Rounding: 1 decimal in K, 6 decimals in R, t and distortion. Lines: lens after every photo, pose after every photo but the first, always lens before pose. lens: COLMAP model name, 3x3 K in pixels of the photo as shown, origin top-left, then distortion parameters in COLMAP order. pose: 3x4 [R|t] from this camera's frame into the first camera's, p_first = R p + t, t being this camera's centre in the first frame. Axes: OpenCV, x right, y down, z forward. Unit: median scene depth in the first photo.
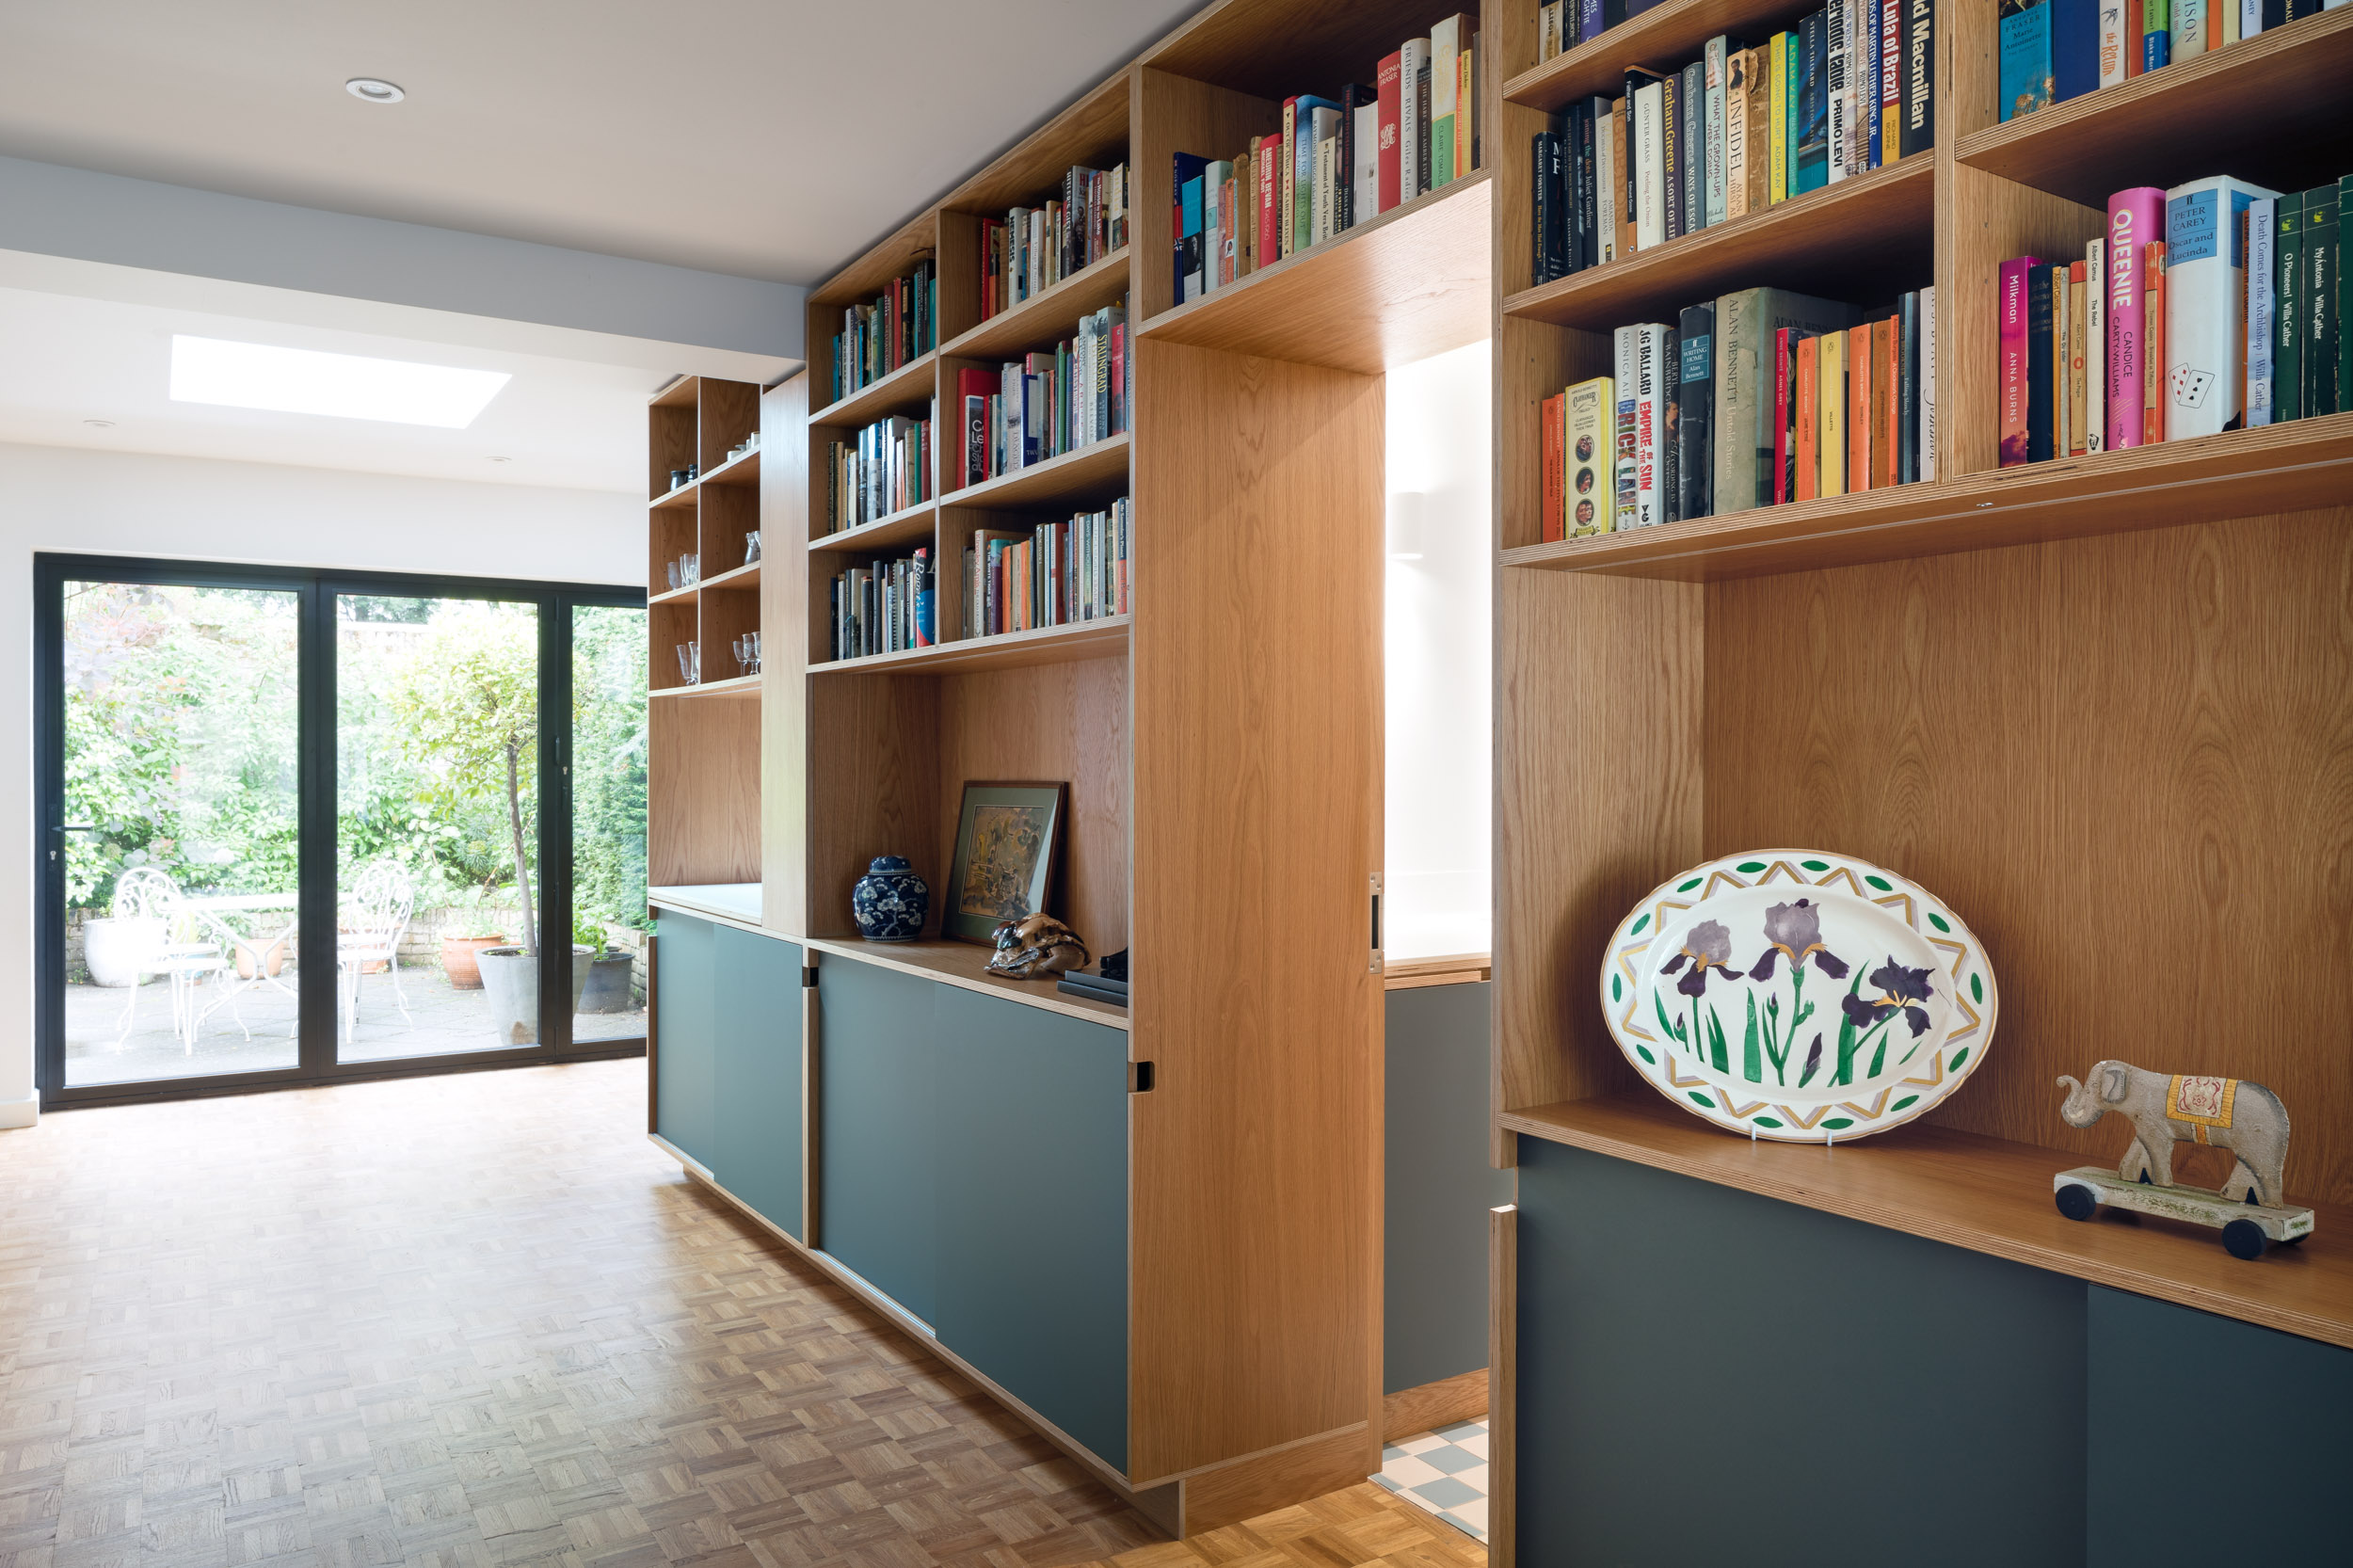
lens RADIAL K [[1608.8, 0, 1175.0], [0, 1608.8, 773.0], [0, 0, 1]] dist [-0.006406, 0.004294]
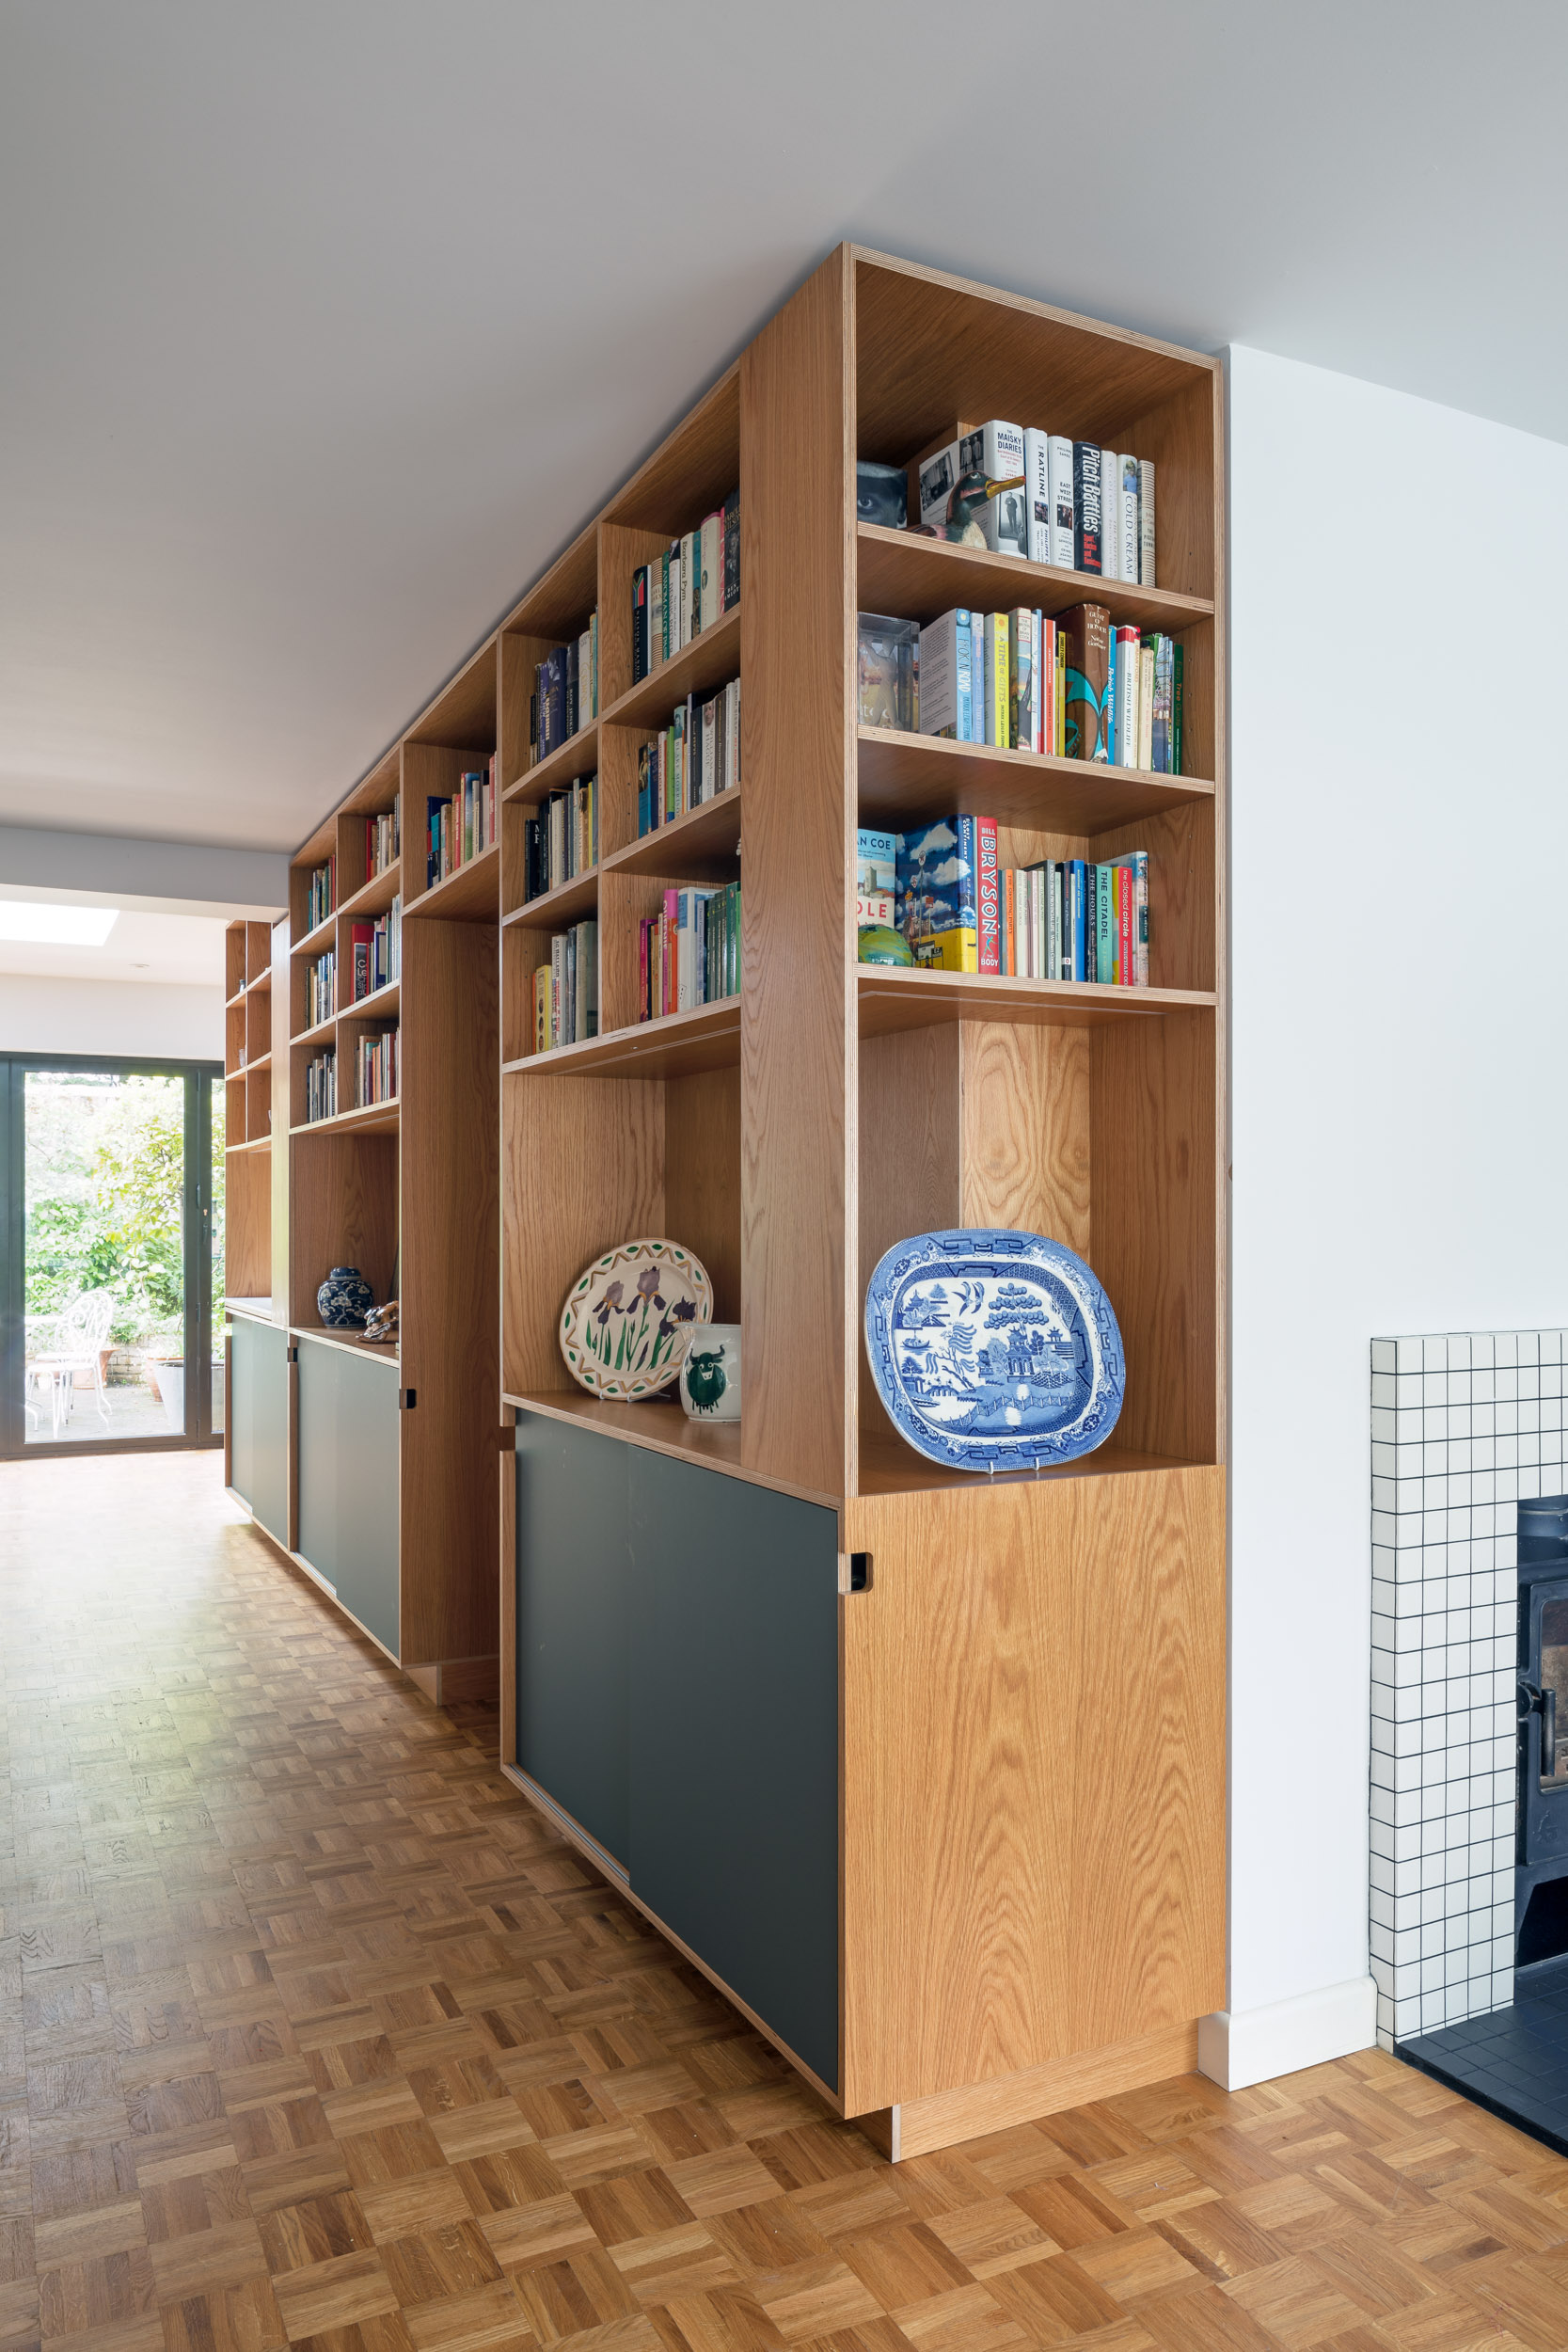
lens RADIAL K [[1608.0, 0, 789.4], [0, 1608.0, 1226.0], [0, 0, 1]] dist [-0.006406, 0.004294]
pose [[0.995497, 0.000746, -0.094790, 0.477487], [-0.000800, 1.000000, -0.000531, 0.024454], [0.094789, 0.000605, 0.995497, -0.481868]]
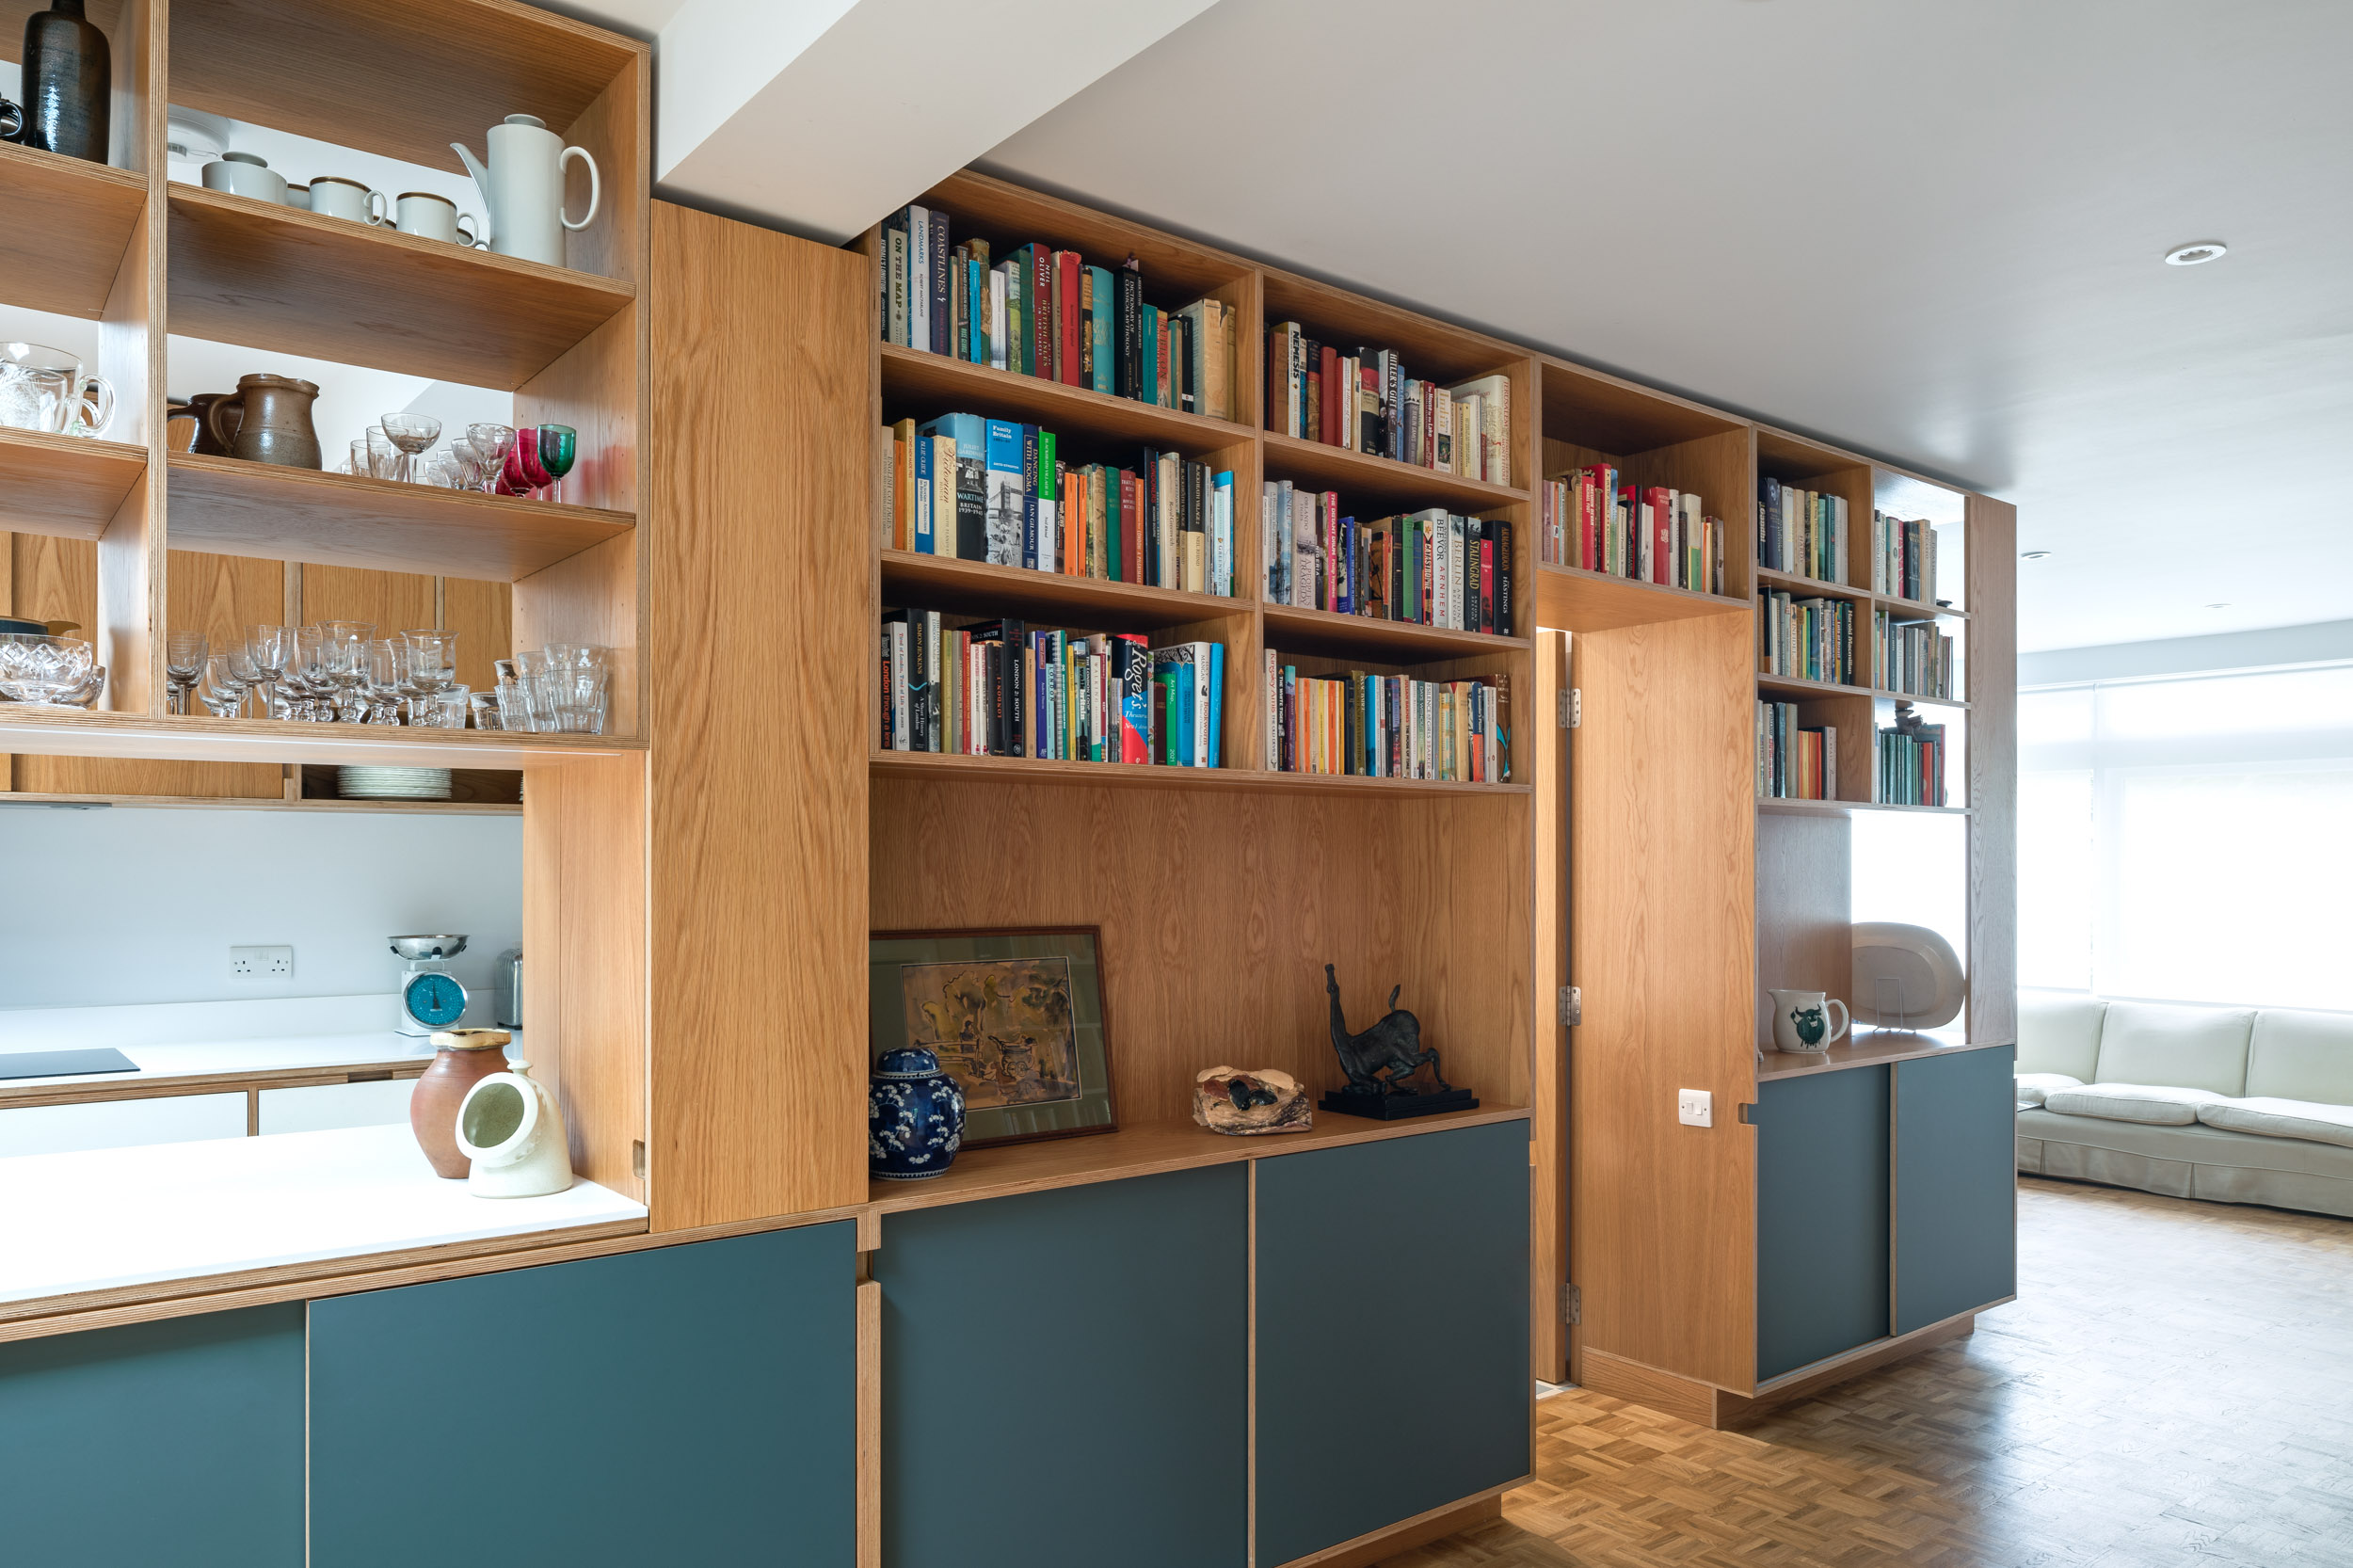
lens RADIAL K [[1608.8, 0, 1170.3], [0, 1608.8, 869.5], [0, 0, 1]] dist [-0.006406, 0.004294]
pose [[-0.111984, 0.002176, 0.993708, -1.212388], [-0.001024, 0.999997, -0.002305, -0.029843], [-0.993709, -0.001276, -0.111982, 1.379644]]
